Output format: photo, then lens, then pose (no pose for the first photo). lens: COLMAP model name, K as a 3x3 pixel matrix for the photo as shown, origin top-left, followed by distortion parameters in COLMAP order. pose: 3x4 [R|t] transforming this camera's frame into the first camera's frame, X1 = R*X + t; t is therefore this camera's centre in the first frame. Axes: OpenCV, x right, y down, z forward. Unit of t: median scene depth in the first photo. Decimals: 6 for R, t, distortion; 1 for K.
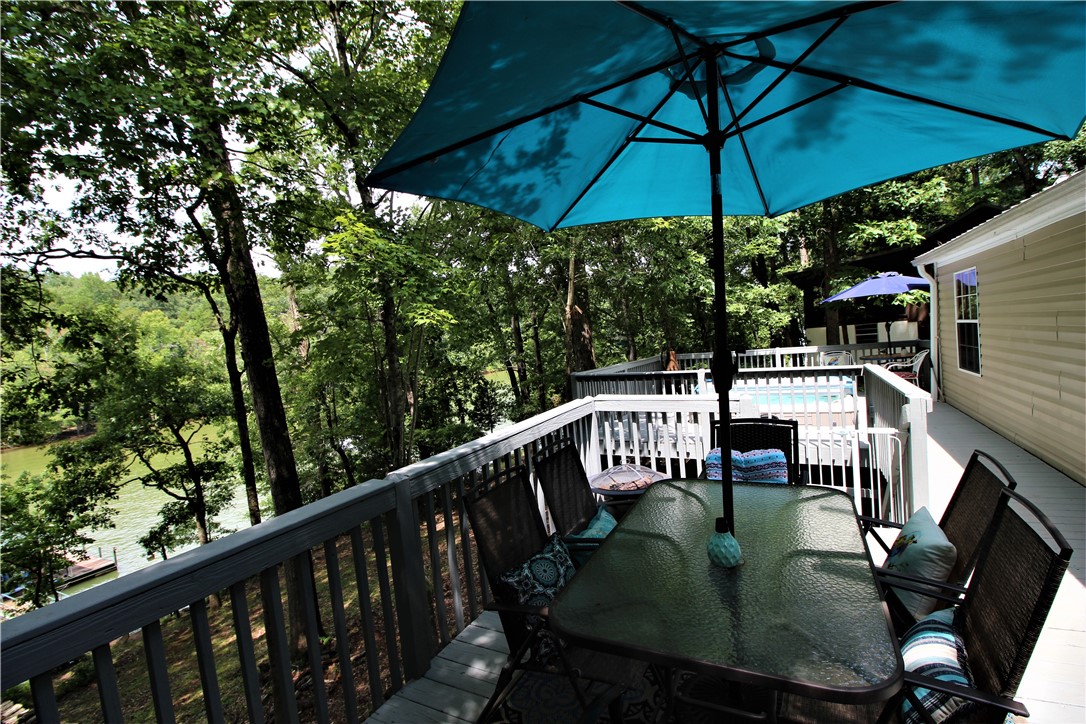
lens RADIAL K [[561.0, 0, 543.0], [0, 561.0, 362.0], [0, 0, 1]] dist [0.000800, -0.017756]
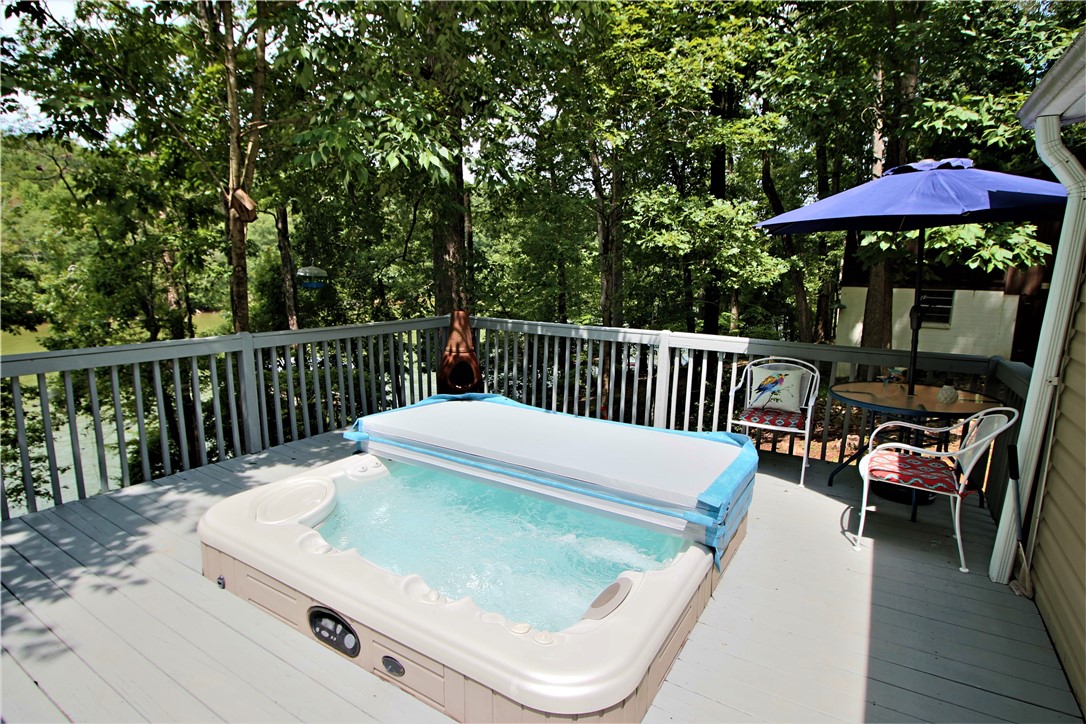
lens RADIAL K [[561.0, 0, 543.0], [0, 561.0, 362.0], [0, 0, 1]] dist [0.000800, -0.017756]
pose [[0.986369, 0.131922, -0.098355, 0.304970], [-0.117459, 0.983071, 0.140623, -0.043708], [0.115241, -0.127153, 0.985166, 0.447180]]
